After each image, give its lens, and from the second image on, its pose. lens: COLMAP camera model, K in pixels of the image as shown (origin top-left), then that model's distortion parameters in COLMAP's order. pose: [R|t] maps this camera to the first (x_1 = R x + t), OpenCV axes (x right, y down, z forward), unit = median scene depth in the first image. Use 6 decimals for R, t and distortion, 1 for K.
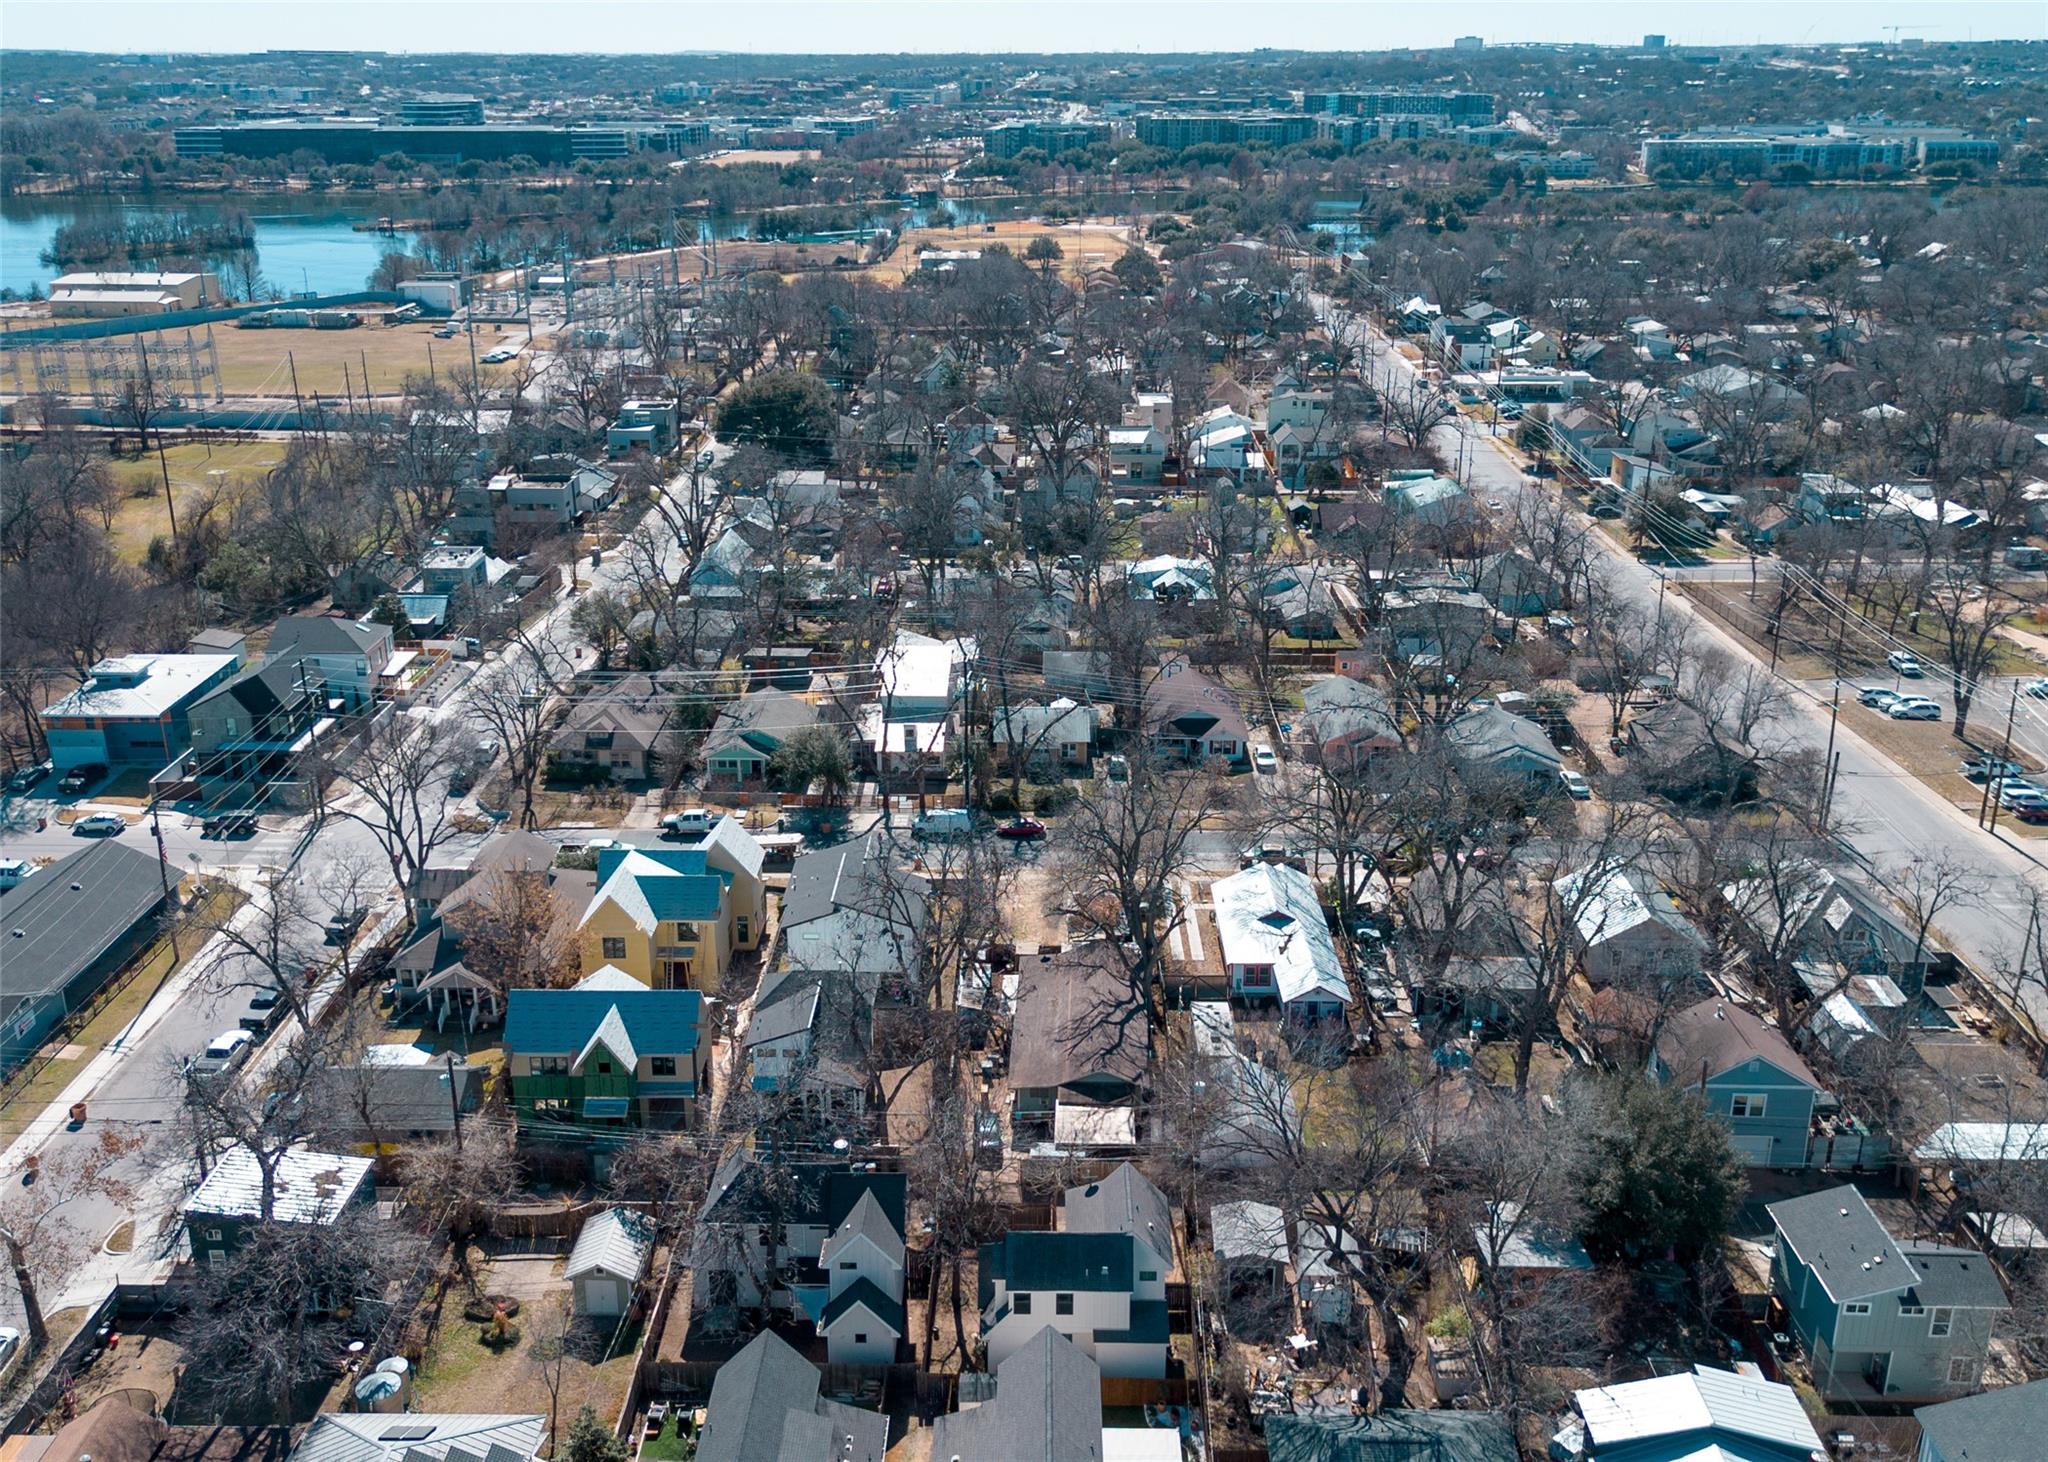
lens RADIAL K [[1886.5, 0, 1024.0], [0, 1886.5, 731.0], [0, 0, 1]] dist [0.144038, -0.133303]
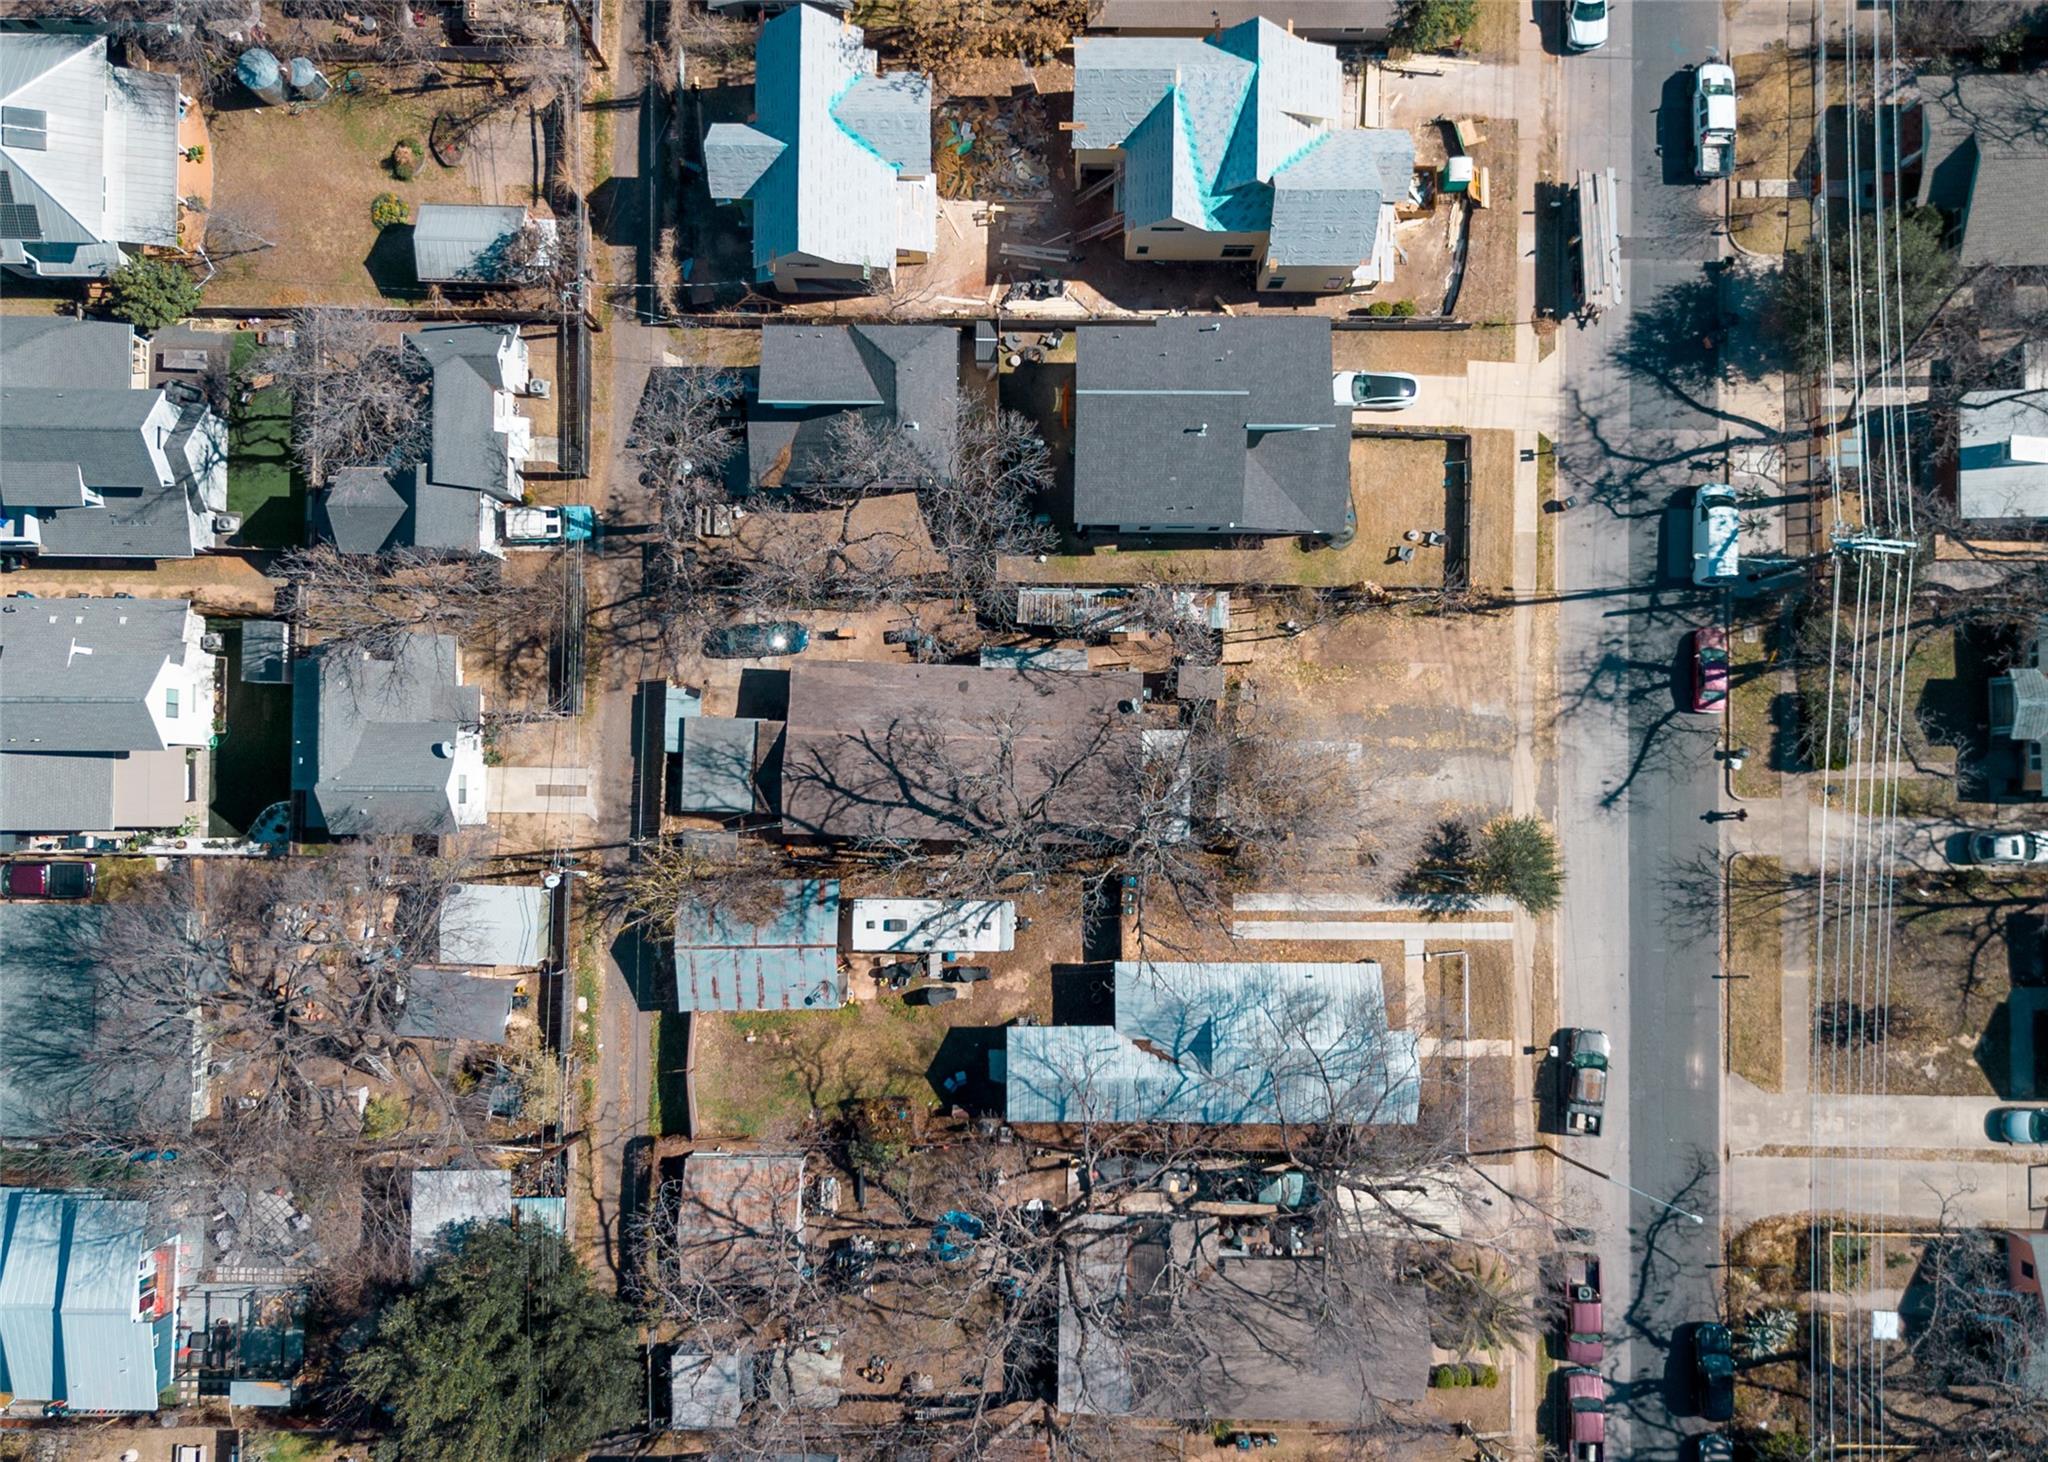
lens RADIAL K [[1889.2, 0, 969.9], [0, 1889.2, 749.1], [0, 0, 1]] dist [0.114835, -0.183809]
pose [[0.005988, 0.999494, -0.031249, 0.049608], [-0.326555, 0.031491, 0.944653, -0.540008], [0.945159, 0.004548, 0.326579, 0.727688]]
